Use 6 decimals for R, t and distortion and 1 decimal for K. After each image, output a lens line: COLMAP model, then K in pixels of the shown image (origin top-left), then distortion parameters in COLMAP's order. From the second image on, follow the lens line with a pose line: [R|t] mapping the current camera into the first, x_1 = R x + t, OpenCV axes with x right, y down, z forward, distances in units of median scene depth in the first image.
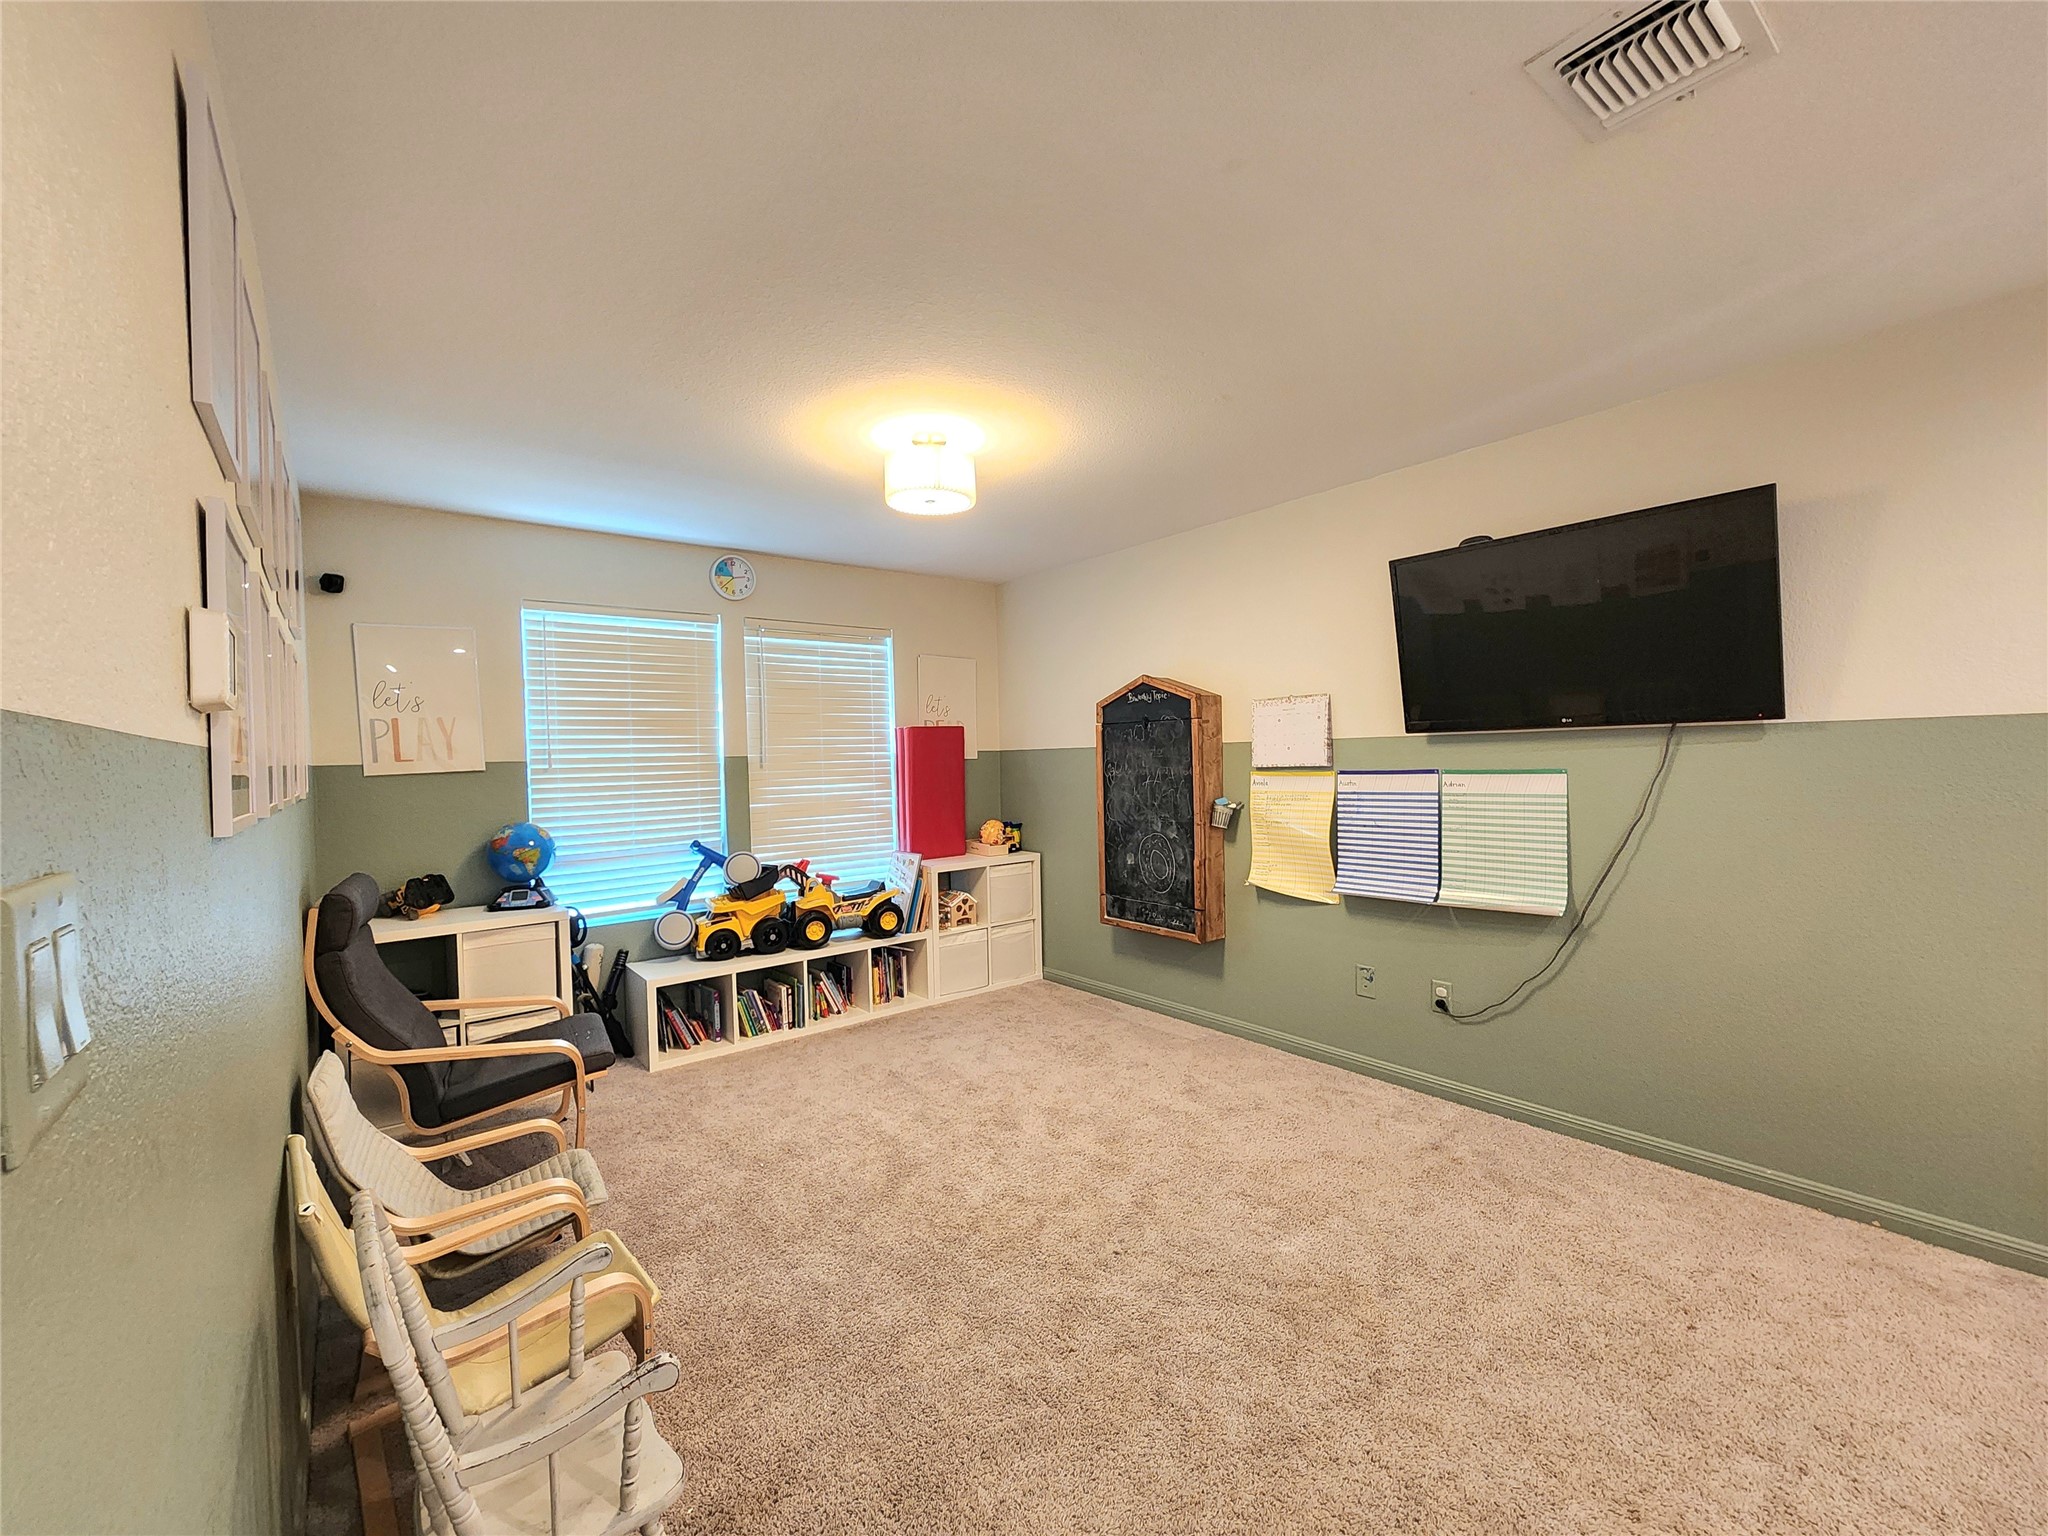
lens RADIAL K [[843.3, 0, 1021.7], [0, 843.3, 769.0], [0, 0, 1]] dist [-0.000157, -0.000287]
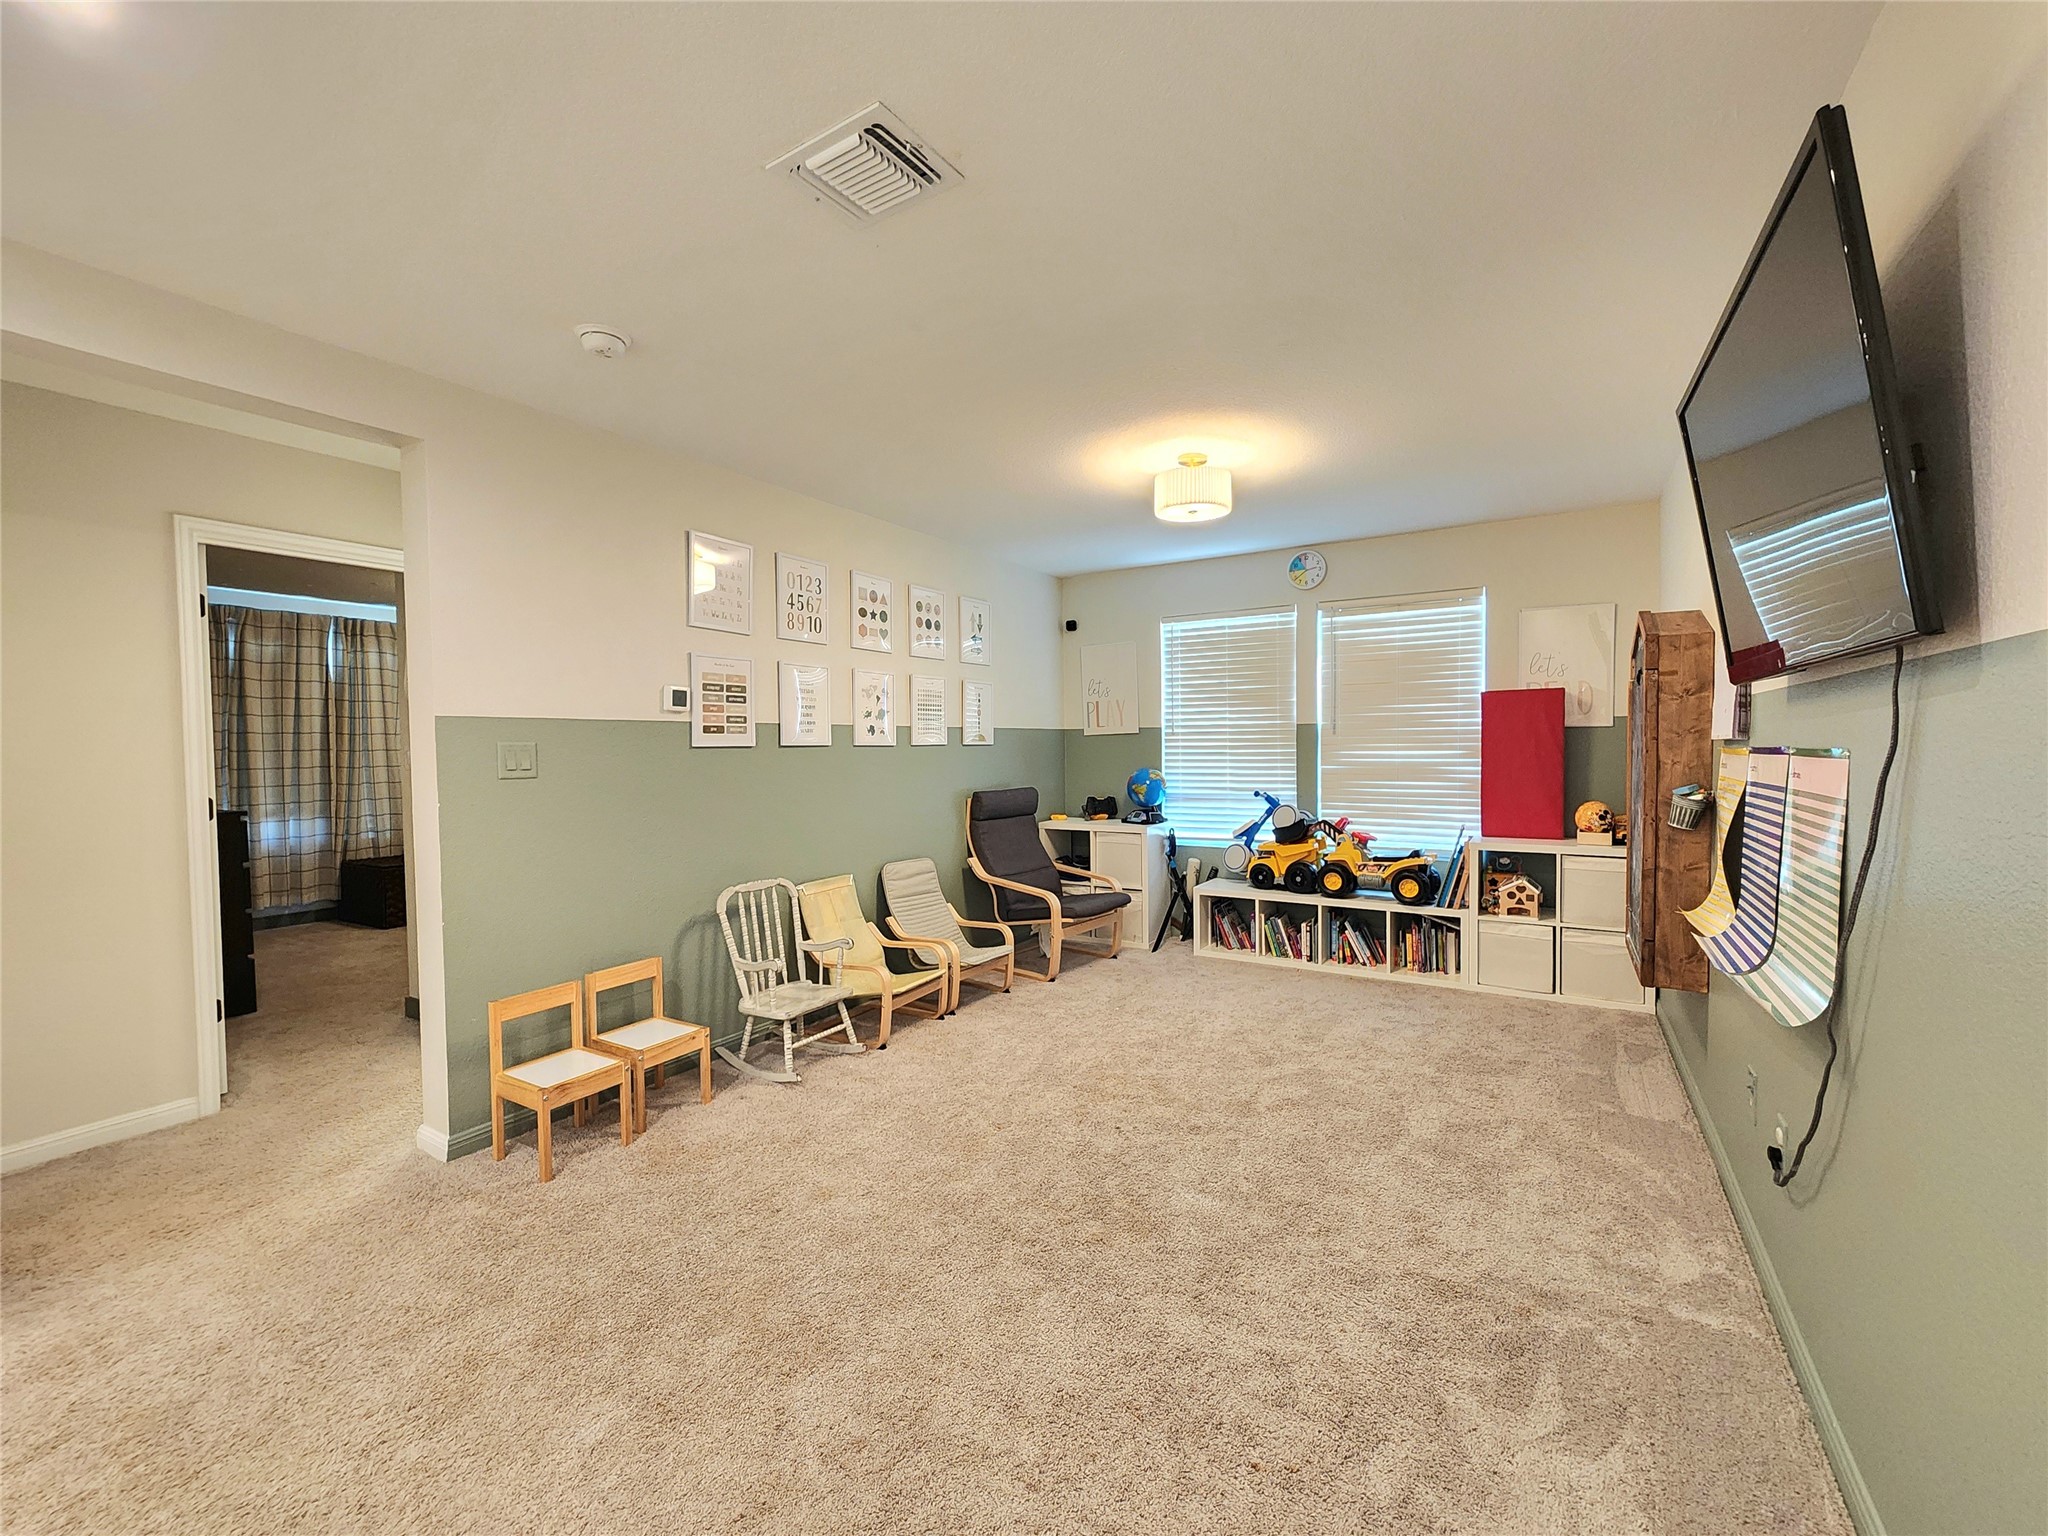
lens RADIAL K [[843.3, 0, 1026.3], [0, 843.3, 766.9], [0, 0, 1]] dist [-0.000157, -0.000287]
pose [[0.335451, 0.047659, -0.940851, 0.747875], [-0.012288, 0.998856, 0.046216, -0.005052], [0.941978, -0.003941, 0.335653, 0.287478]]
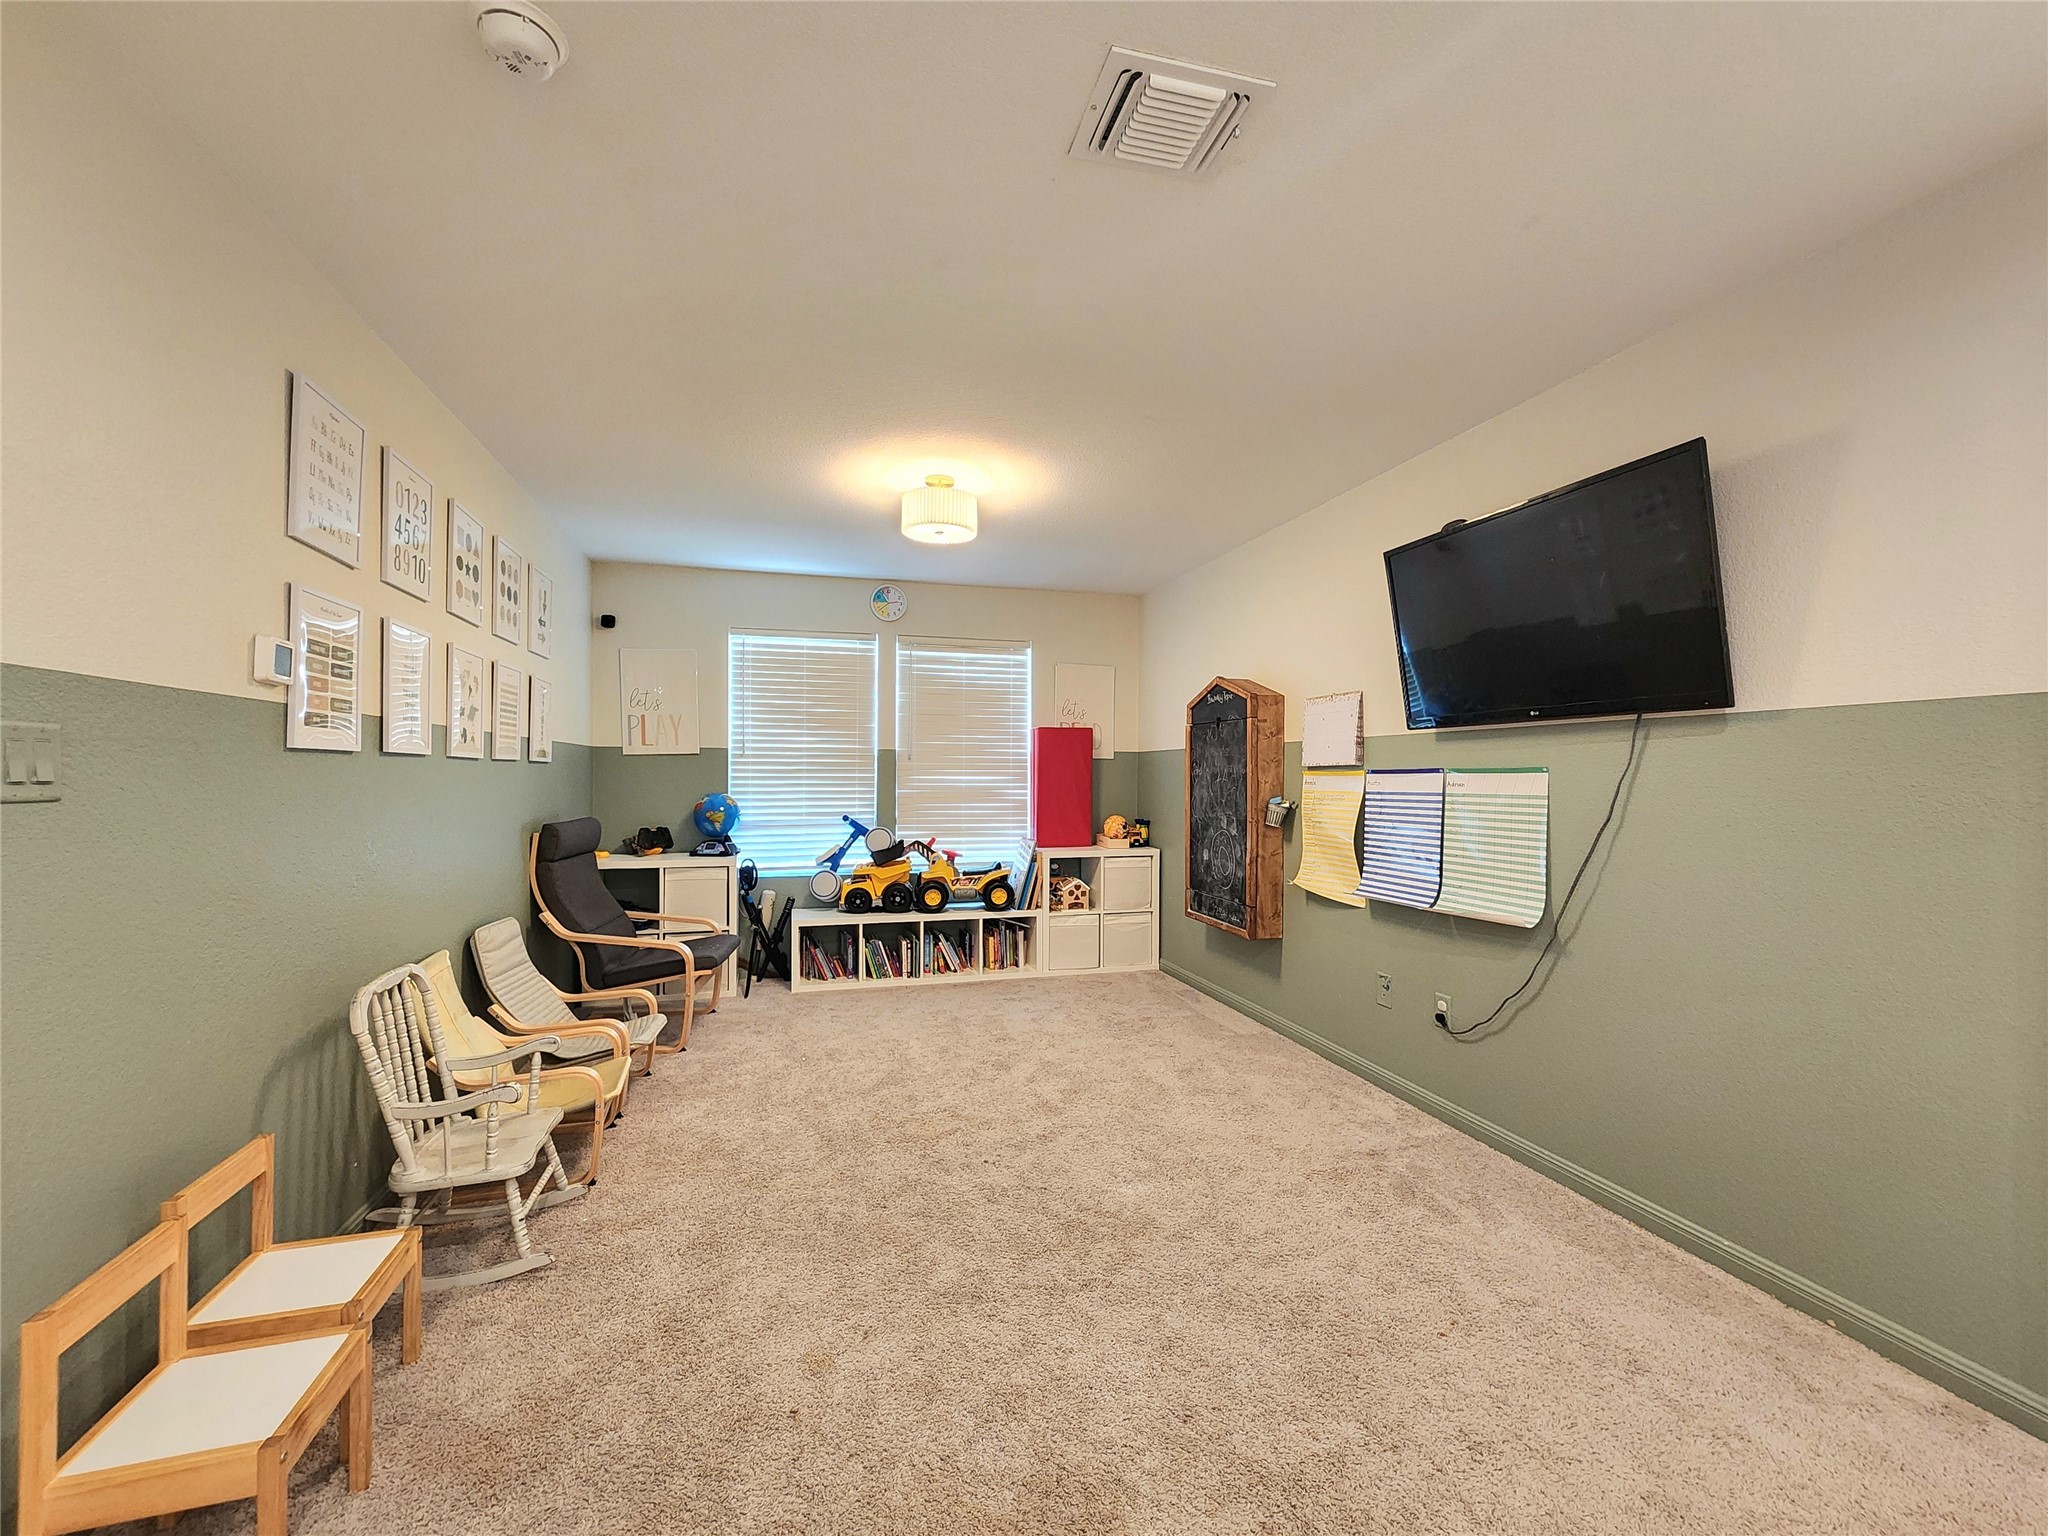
lens RADIAL K [[843.3, 0, 1021.1], [0, 843.3, 767.7], [0, 0, 1]] dist [-0.000157, -0.000287]
pose [[0.918550, 0.025378, -0.394489, 0.377847], [-0.032917, 0.999382, -0.012355, 0.023759], [0.393931, 0.024334, 0.918818, -0.046085]]
